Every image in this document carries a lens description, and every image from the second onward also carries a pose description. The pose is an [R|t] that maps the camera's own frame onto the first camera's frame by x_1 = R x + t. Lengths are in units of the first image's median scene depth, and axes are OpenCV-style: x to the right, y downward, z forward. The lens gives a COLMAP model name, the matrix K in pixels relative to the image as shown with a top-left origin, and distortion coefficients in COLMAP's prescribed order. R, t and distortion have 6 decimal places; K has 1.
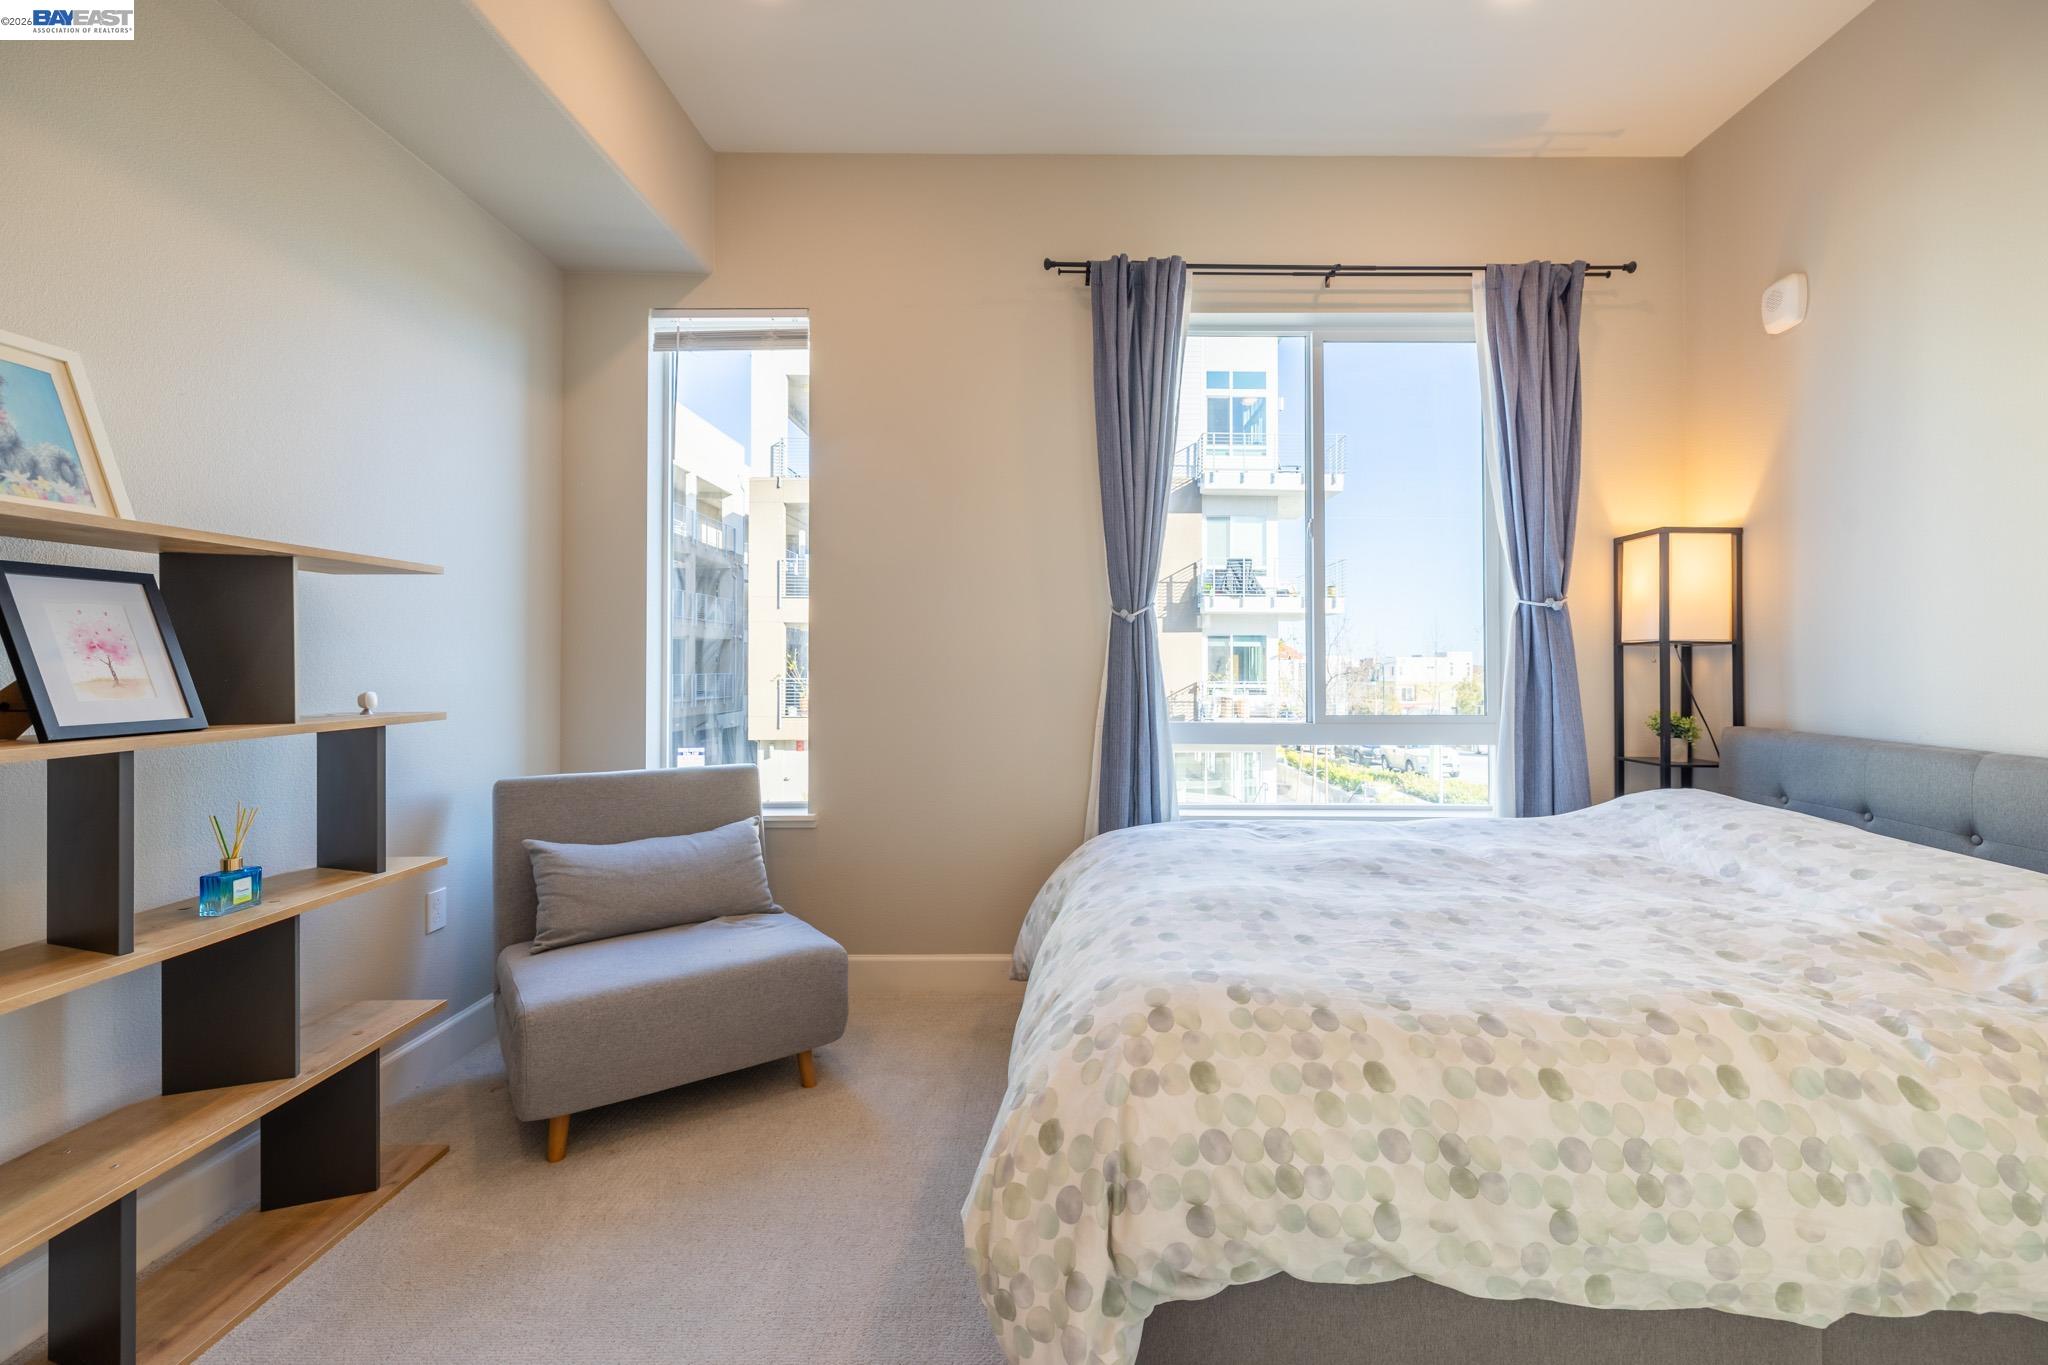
lens RADIAL K [[864.7, 0, 1027.8], [0, 864.7, 672.4], [0, 0, 1]] dist [0.003454, 0.000266]
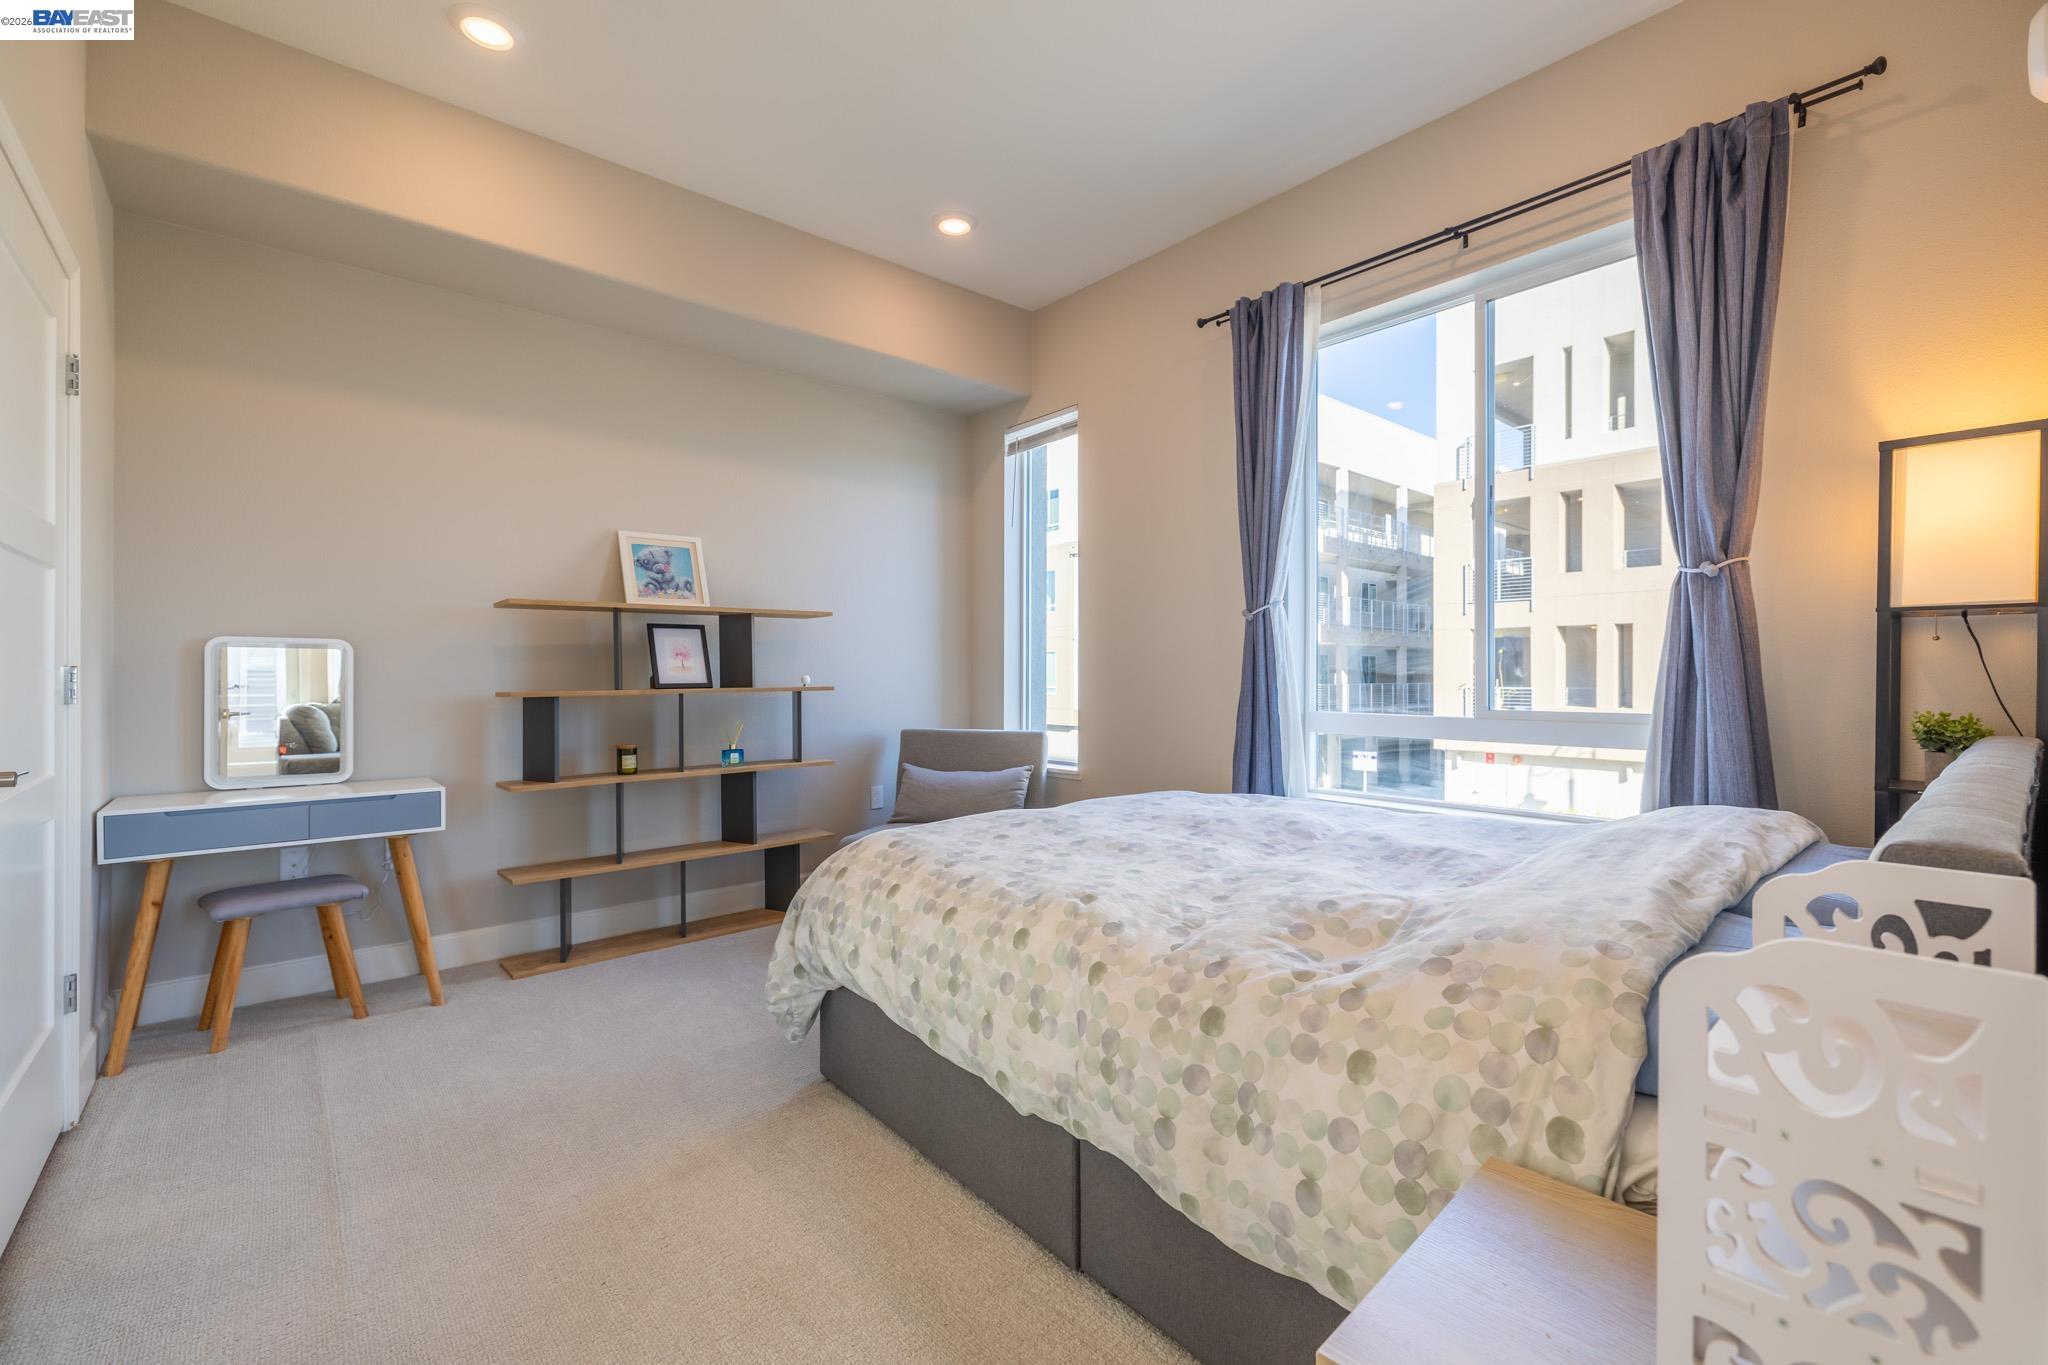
lens RADIAL K [[888.3, 0, 1021.0], [0, 888.3, 678.9], [0, 0, 1]] dist [0.002529, 0.000043]
pose [[0.641012, 0.000158, -0.767531, 1.178756], [-0.008319, 0.999943, -0.006742, 0.039603], [0.767486, 0.010706, 0.640977, 0.049249]]
